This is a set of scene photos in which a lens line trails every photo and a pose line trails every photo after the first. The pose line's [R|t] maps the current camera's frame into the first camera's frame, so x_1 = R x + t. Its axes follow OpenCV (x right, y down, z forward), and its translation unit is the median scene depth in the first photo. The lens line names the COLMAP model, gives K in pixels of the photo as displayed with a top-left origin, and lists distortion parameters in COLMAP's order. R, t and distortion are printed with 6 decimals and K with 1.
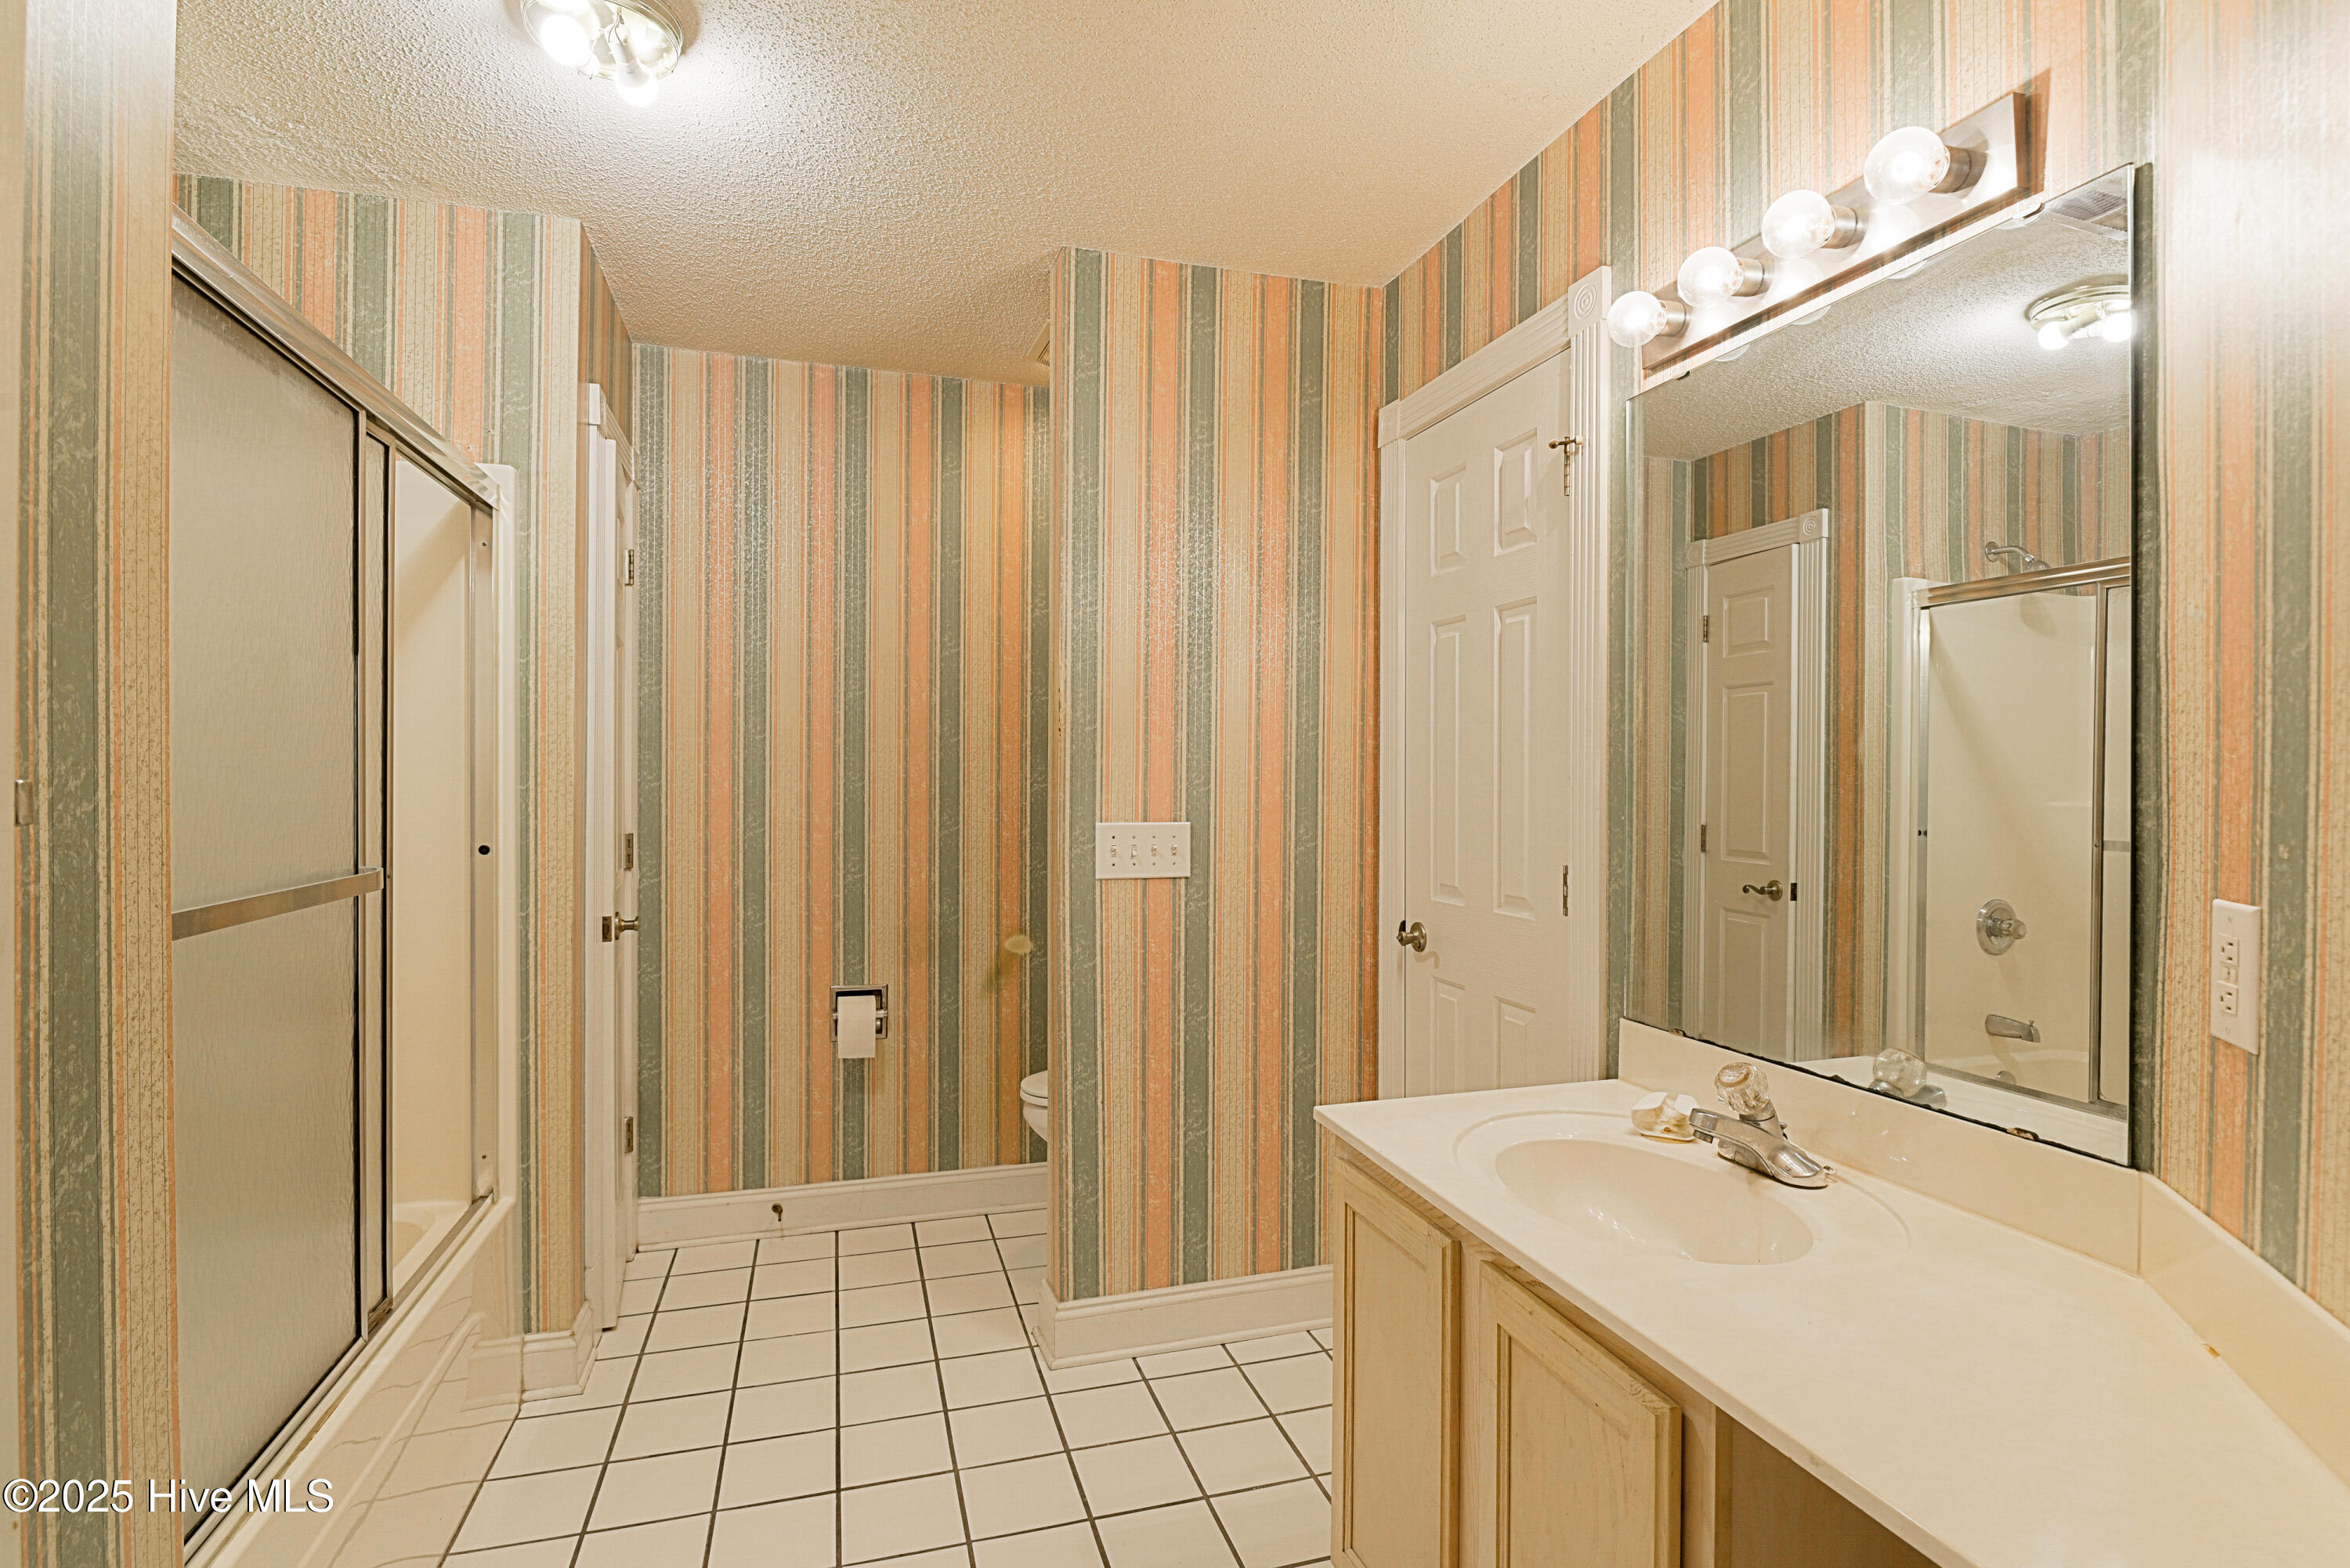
lens RADIAL K [[1150.2, 0, 1182.8], [0, 1150.2, 779.3], [0, 0, 1]] dist [-0.004832, -0.006441]
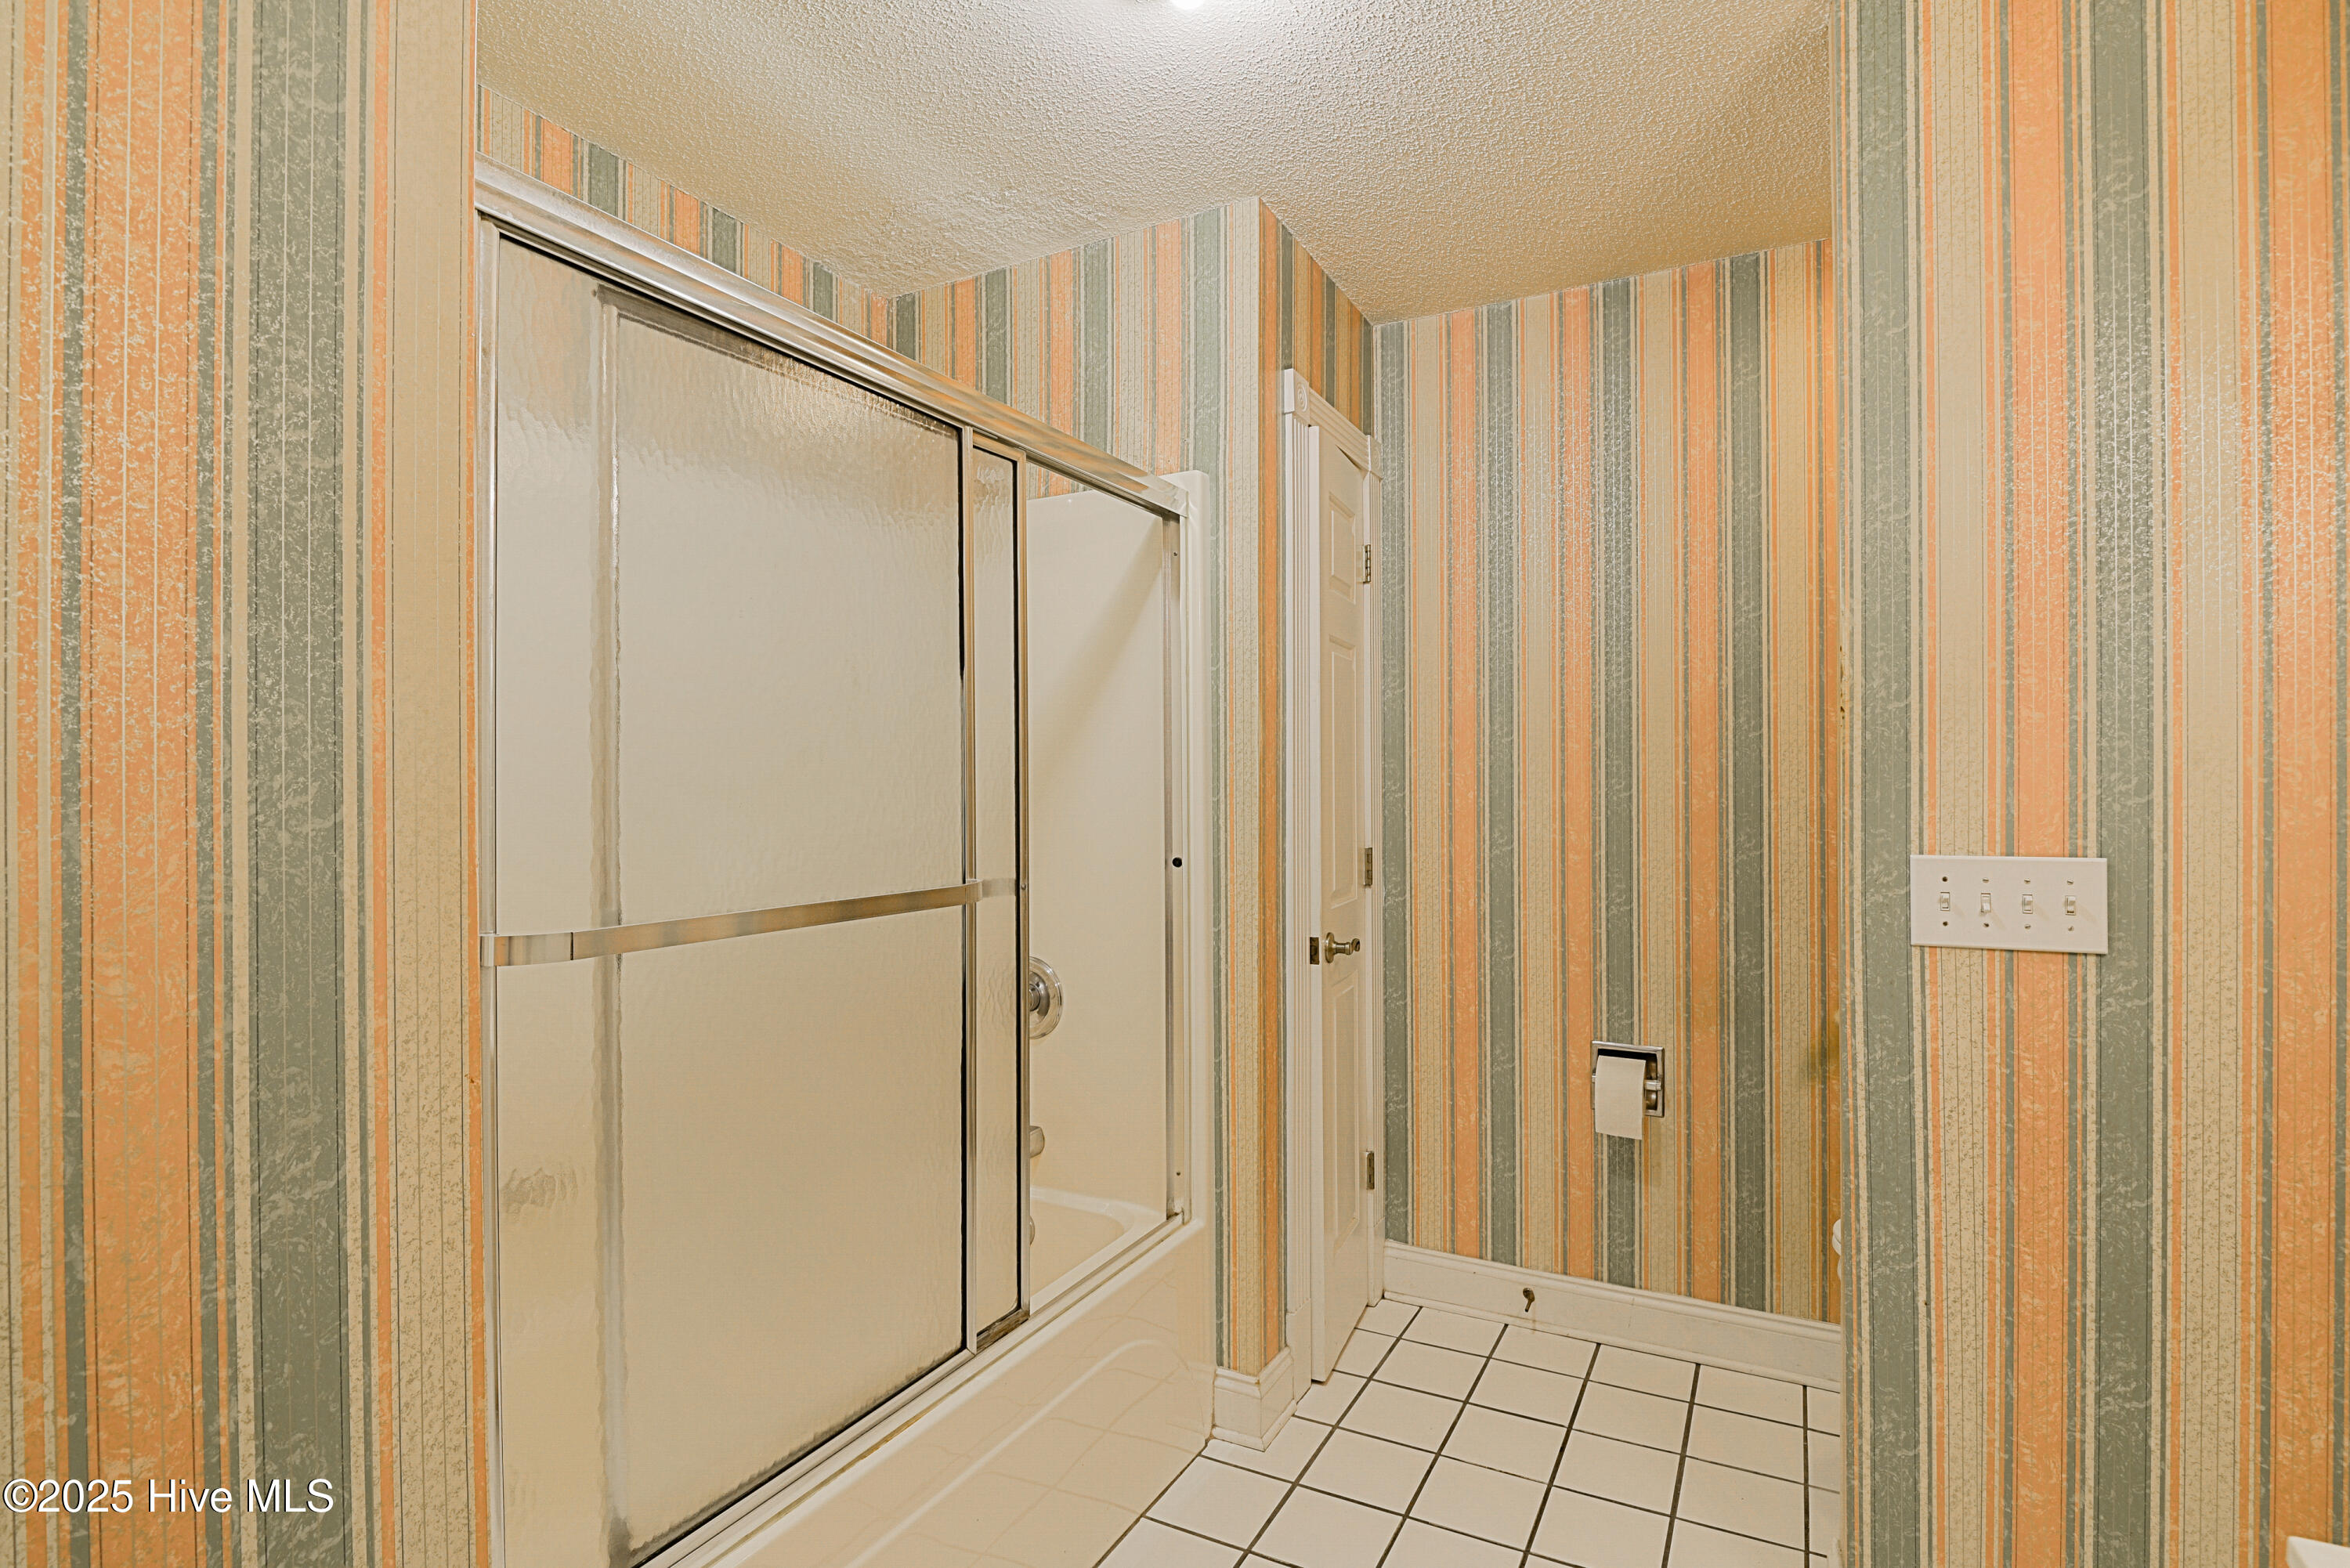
lens RADIAL K [[1150.2, 0, 1169.0], [0, 1150.2, 782.9], [0, 0, 1]] dist [-0.004832, -0.006441]
pose [[0.706485, -0.010862, -0.707645, 0.064972], [0.007137, 0.999941, -0.008224, 0.000741], [0.707692, 0.000760, 0.706521, 0.216007]]
